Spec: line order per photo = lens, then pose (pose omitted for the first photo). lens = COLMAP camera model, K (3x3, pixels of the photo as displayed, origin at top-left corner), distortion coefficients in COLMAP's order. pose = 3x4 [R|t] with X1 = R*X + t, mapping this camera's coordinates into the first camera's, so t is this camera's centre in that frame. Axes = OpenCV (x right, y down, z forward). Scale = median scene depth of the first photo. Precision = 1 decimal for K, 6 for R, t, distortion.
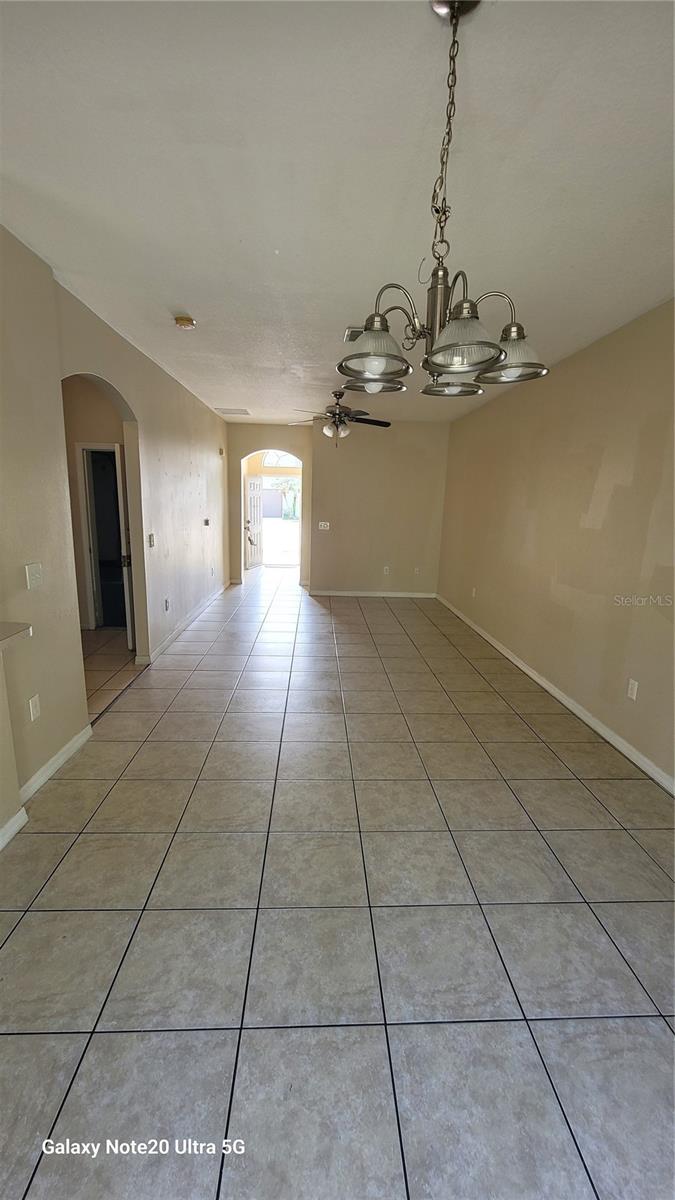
lens RADIAL K [[486.0, 0, 337.5], [0, 486.0, 600.0], [0, 0, 1]] dist [-0.000256, -0.000015]
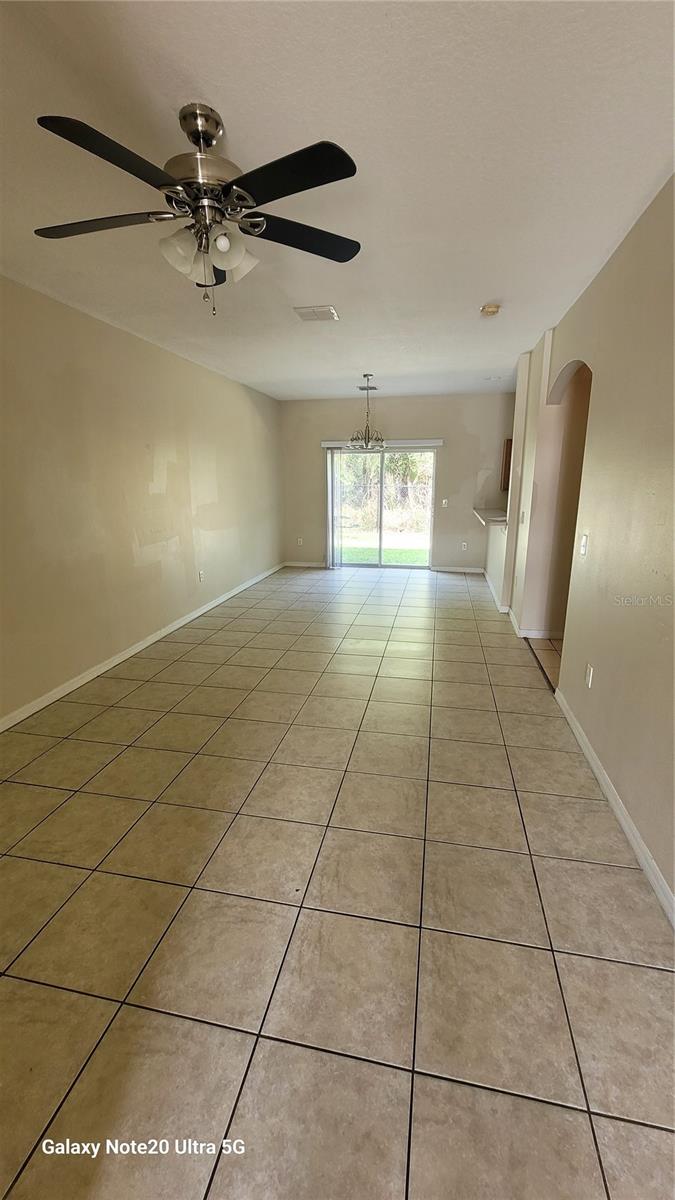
lens RADIAL K [[486.0, 0, 337.5], [0, 486.0, 600.0], [0, 0, 1]] dist [-0.000256, -0.000015]
pose [[-0.968165, -0.086470, 0.234901, -0.243421], [0.028357, 0.894505, 0.446157, -0.405288], [-0.248700, 0.438615, -0.863577, 1.893985]]
